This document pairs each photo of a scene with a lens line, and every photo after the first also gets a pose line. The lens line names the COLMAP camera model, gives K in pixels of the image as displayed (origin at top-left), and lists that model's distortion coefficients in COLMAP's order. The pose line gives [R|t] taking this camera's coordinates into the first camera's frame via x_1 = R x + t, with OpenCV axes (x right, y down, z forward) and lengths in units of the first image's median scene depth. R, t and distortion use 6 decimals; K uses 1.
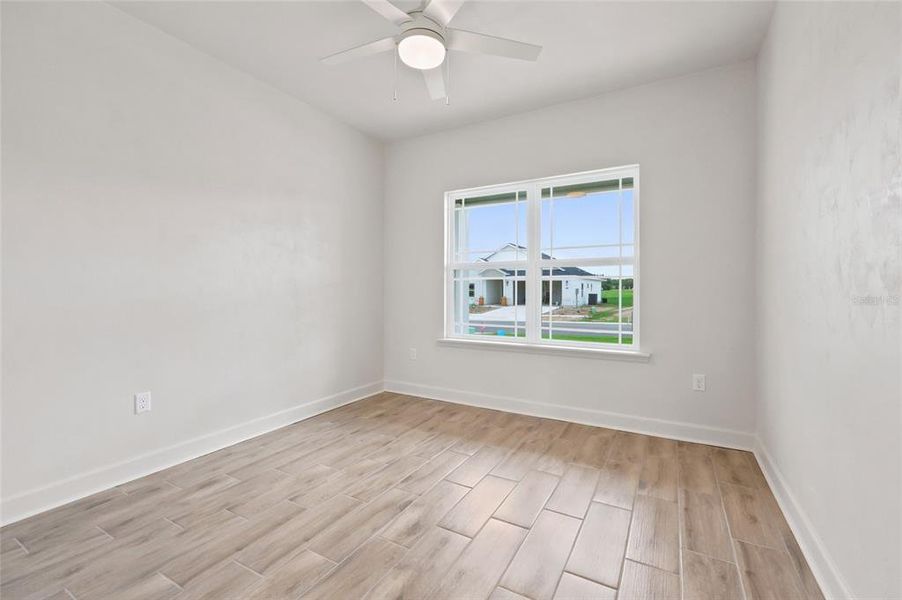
lens RADIAL K [[370.7, 0, 453.6], [0, 370.7, 298.3], [0, 0, 1]] dist [-0.002464, -0.000097]
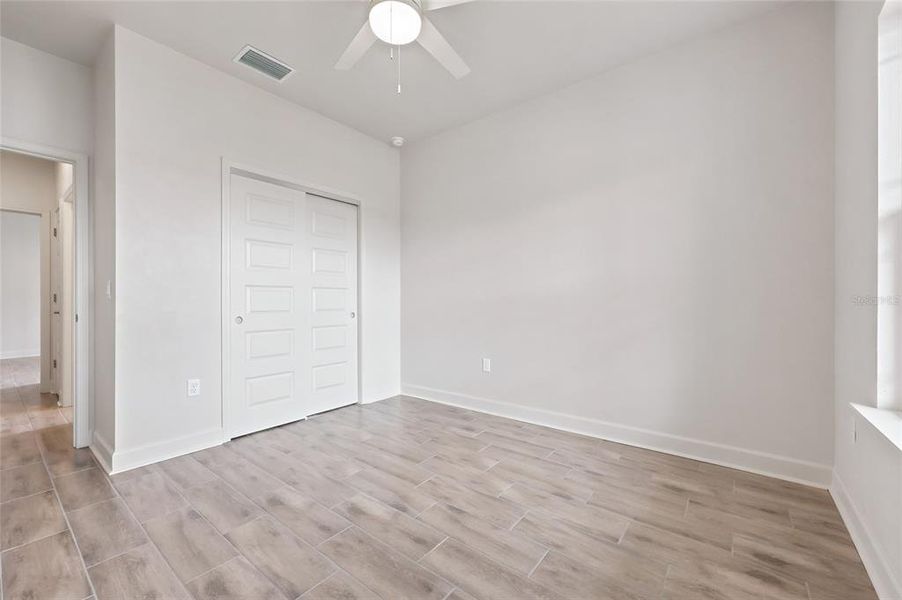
lens RADIAL K [[370.7, 0, 453.6], [0, 370.7, 298.3], [0, 0, 1]] dist [-0.002464, -0.000097]
pose [[-0.127128, 0.001981, -0.991884, 0.588567], [-0.020081, 0.999788, 0.004570, 0.008363], [0.991683, 0.020499, -0.127061, 0.917163]]
